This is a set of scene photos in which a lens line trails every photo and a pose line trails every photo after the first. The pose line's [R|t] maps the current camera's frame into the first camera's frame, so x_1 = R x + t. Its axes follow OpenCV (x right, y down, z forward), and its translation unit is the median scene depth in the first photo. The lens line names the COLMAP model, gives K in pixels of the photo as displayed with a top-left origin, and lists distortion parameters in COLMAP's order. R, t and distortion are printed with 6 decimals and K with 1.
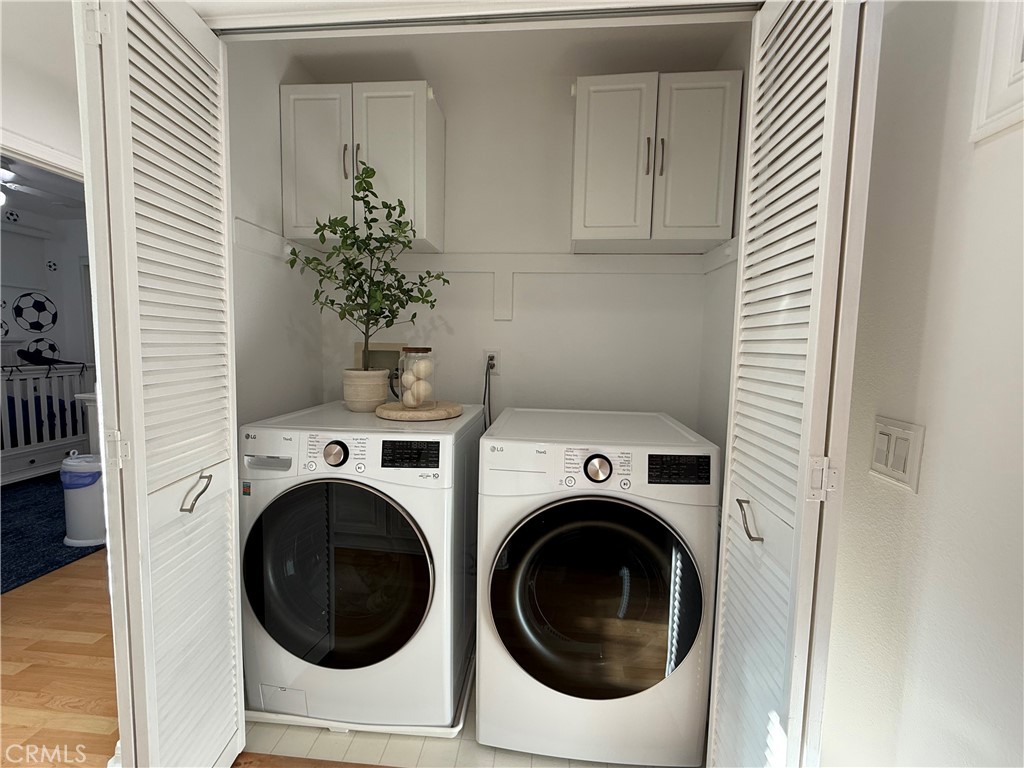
lens RADIAL K [[453.6, 0, 512.0], [0, 453.6, 386.1], [0, 0, 1]] dist [-0.002330, 0.000281]
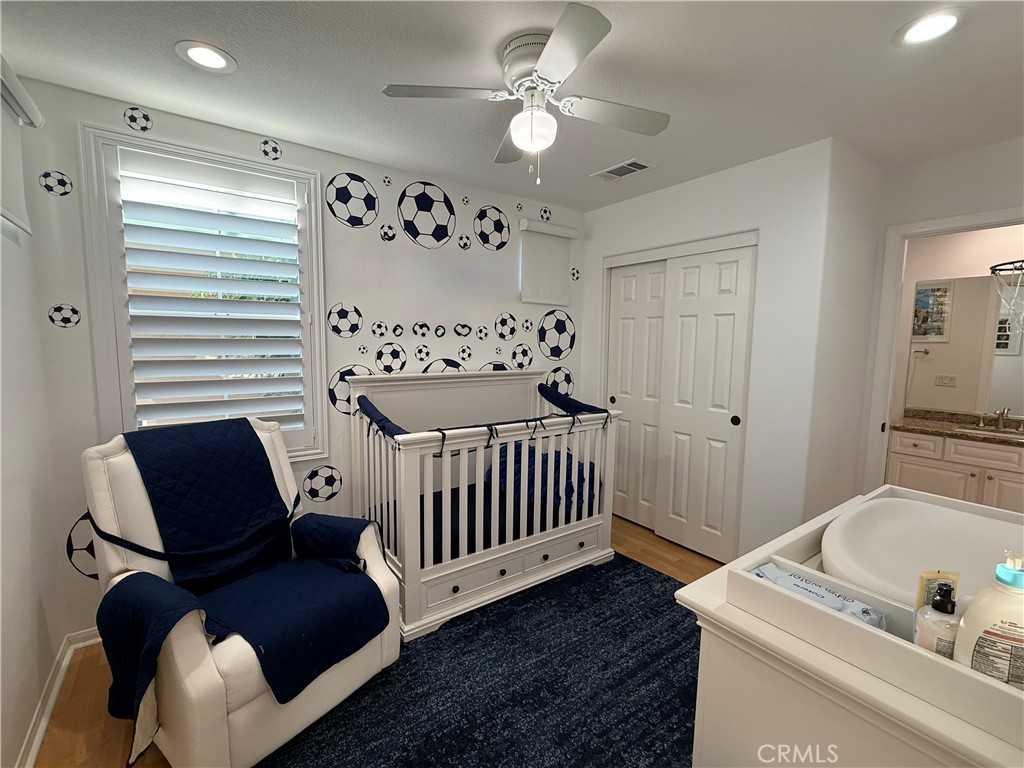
lens RADIAL K [[453.6, 0, 512.0], [0, 453.6, 386.1], [0, 0, 1]] dist [-0.002330, 0.000281]
pose [[0.654706, 0.061288, -0.753394, -0.524033], [-0.069229, 0.997380, 0.020975, -0.088067], [0.752706, 0.038425, 0.657234, 0.443580]]
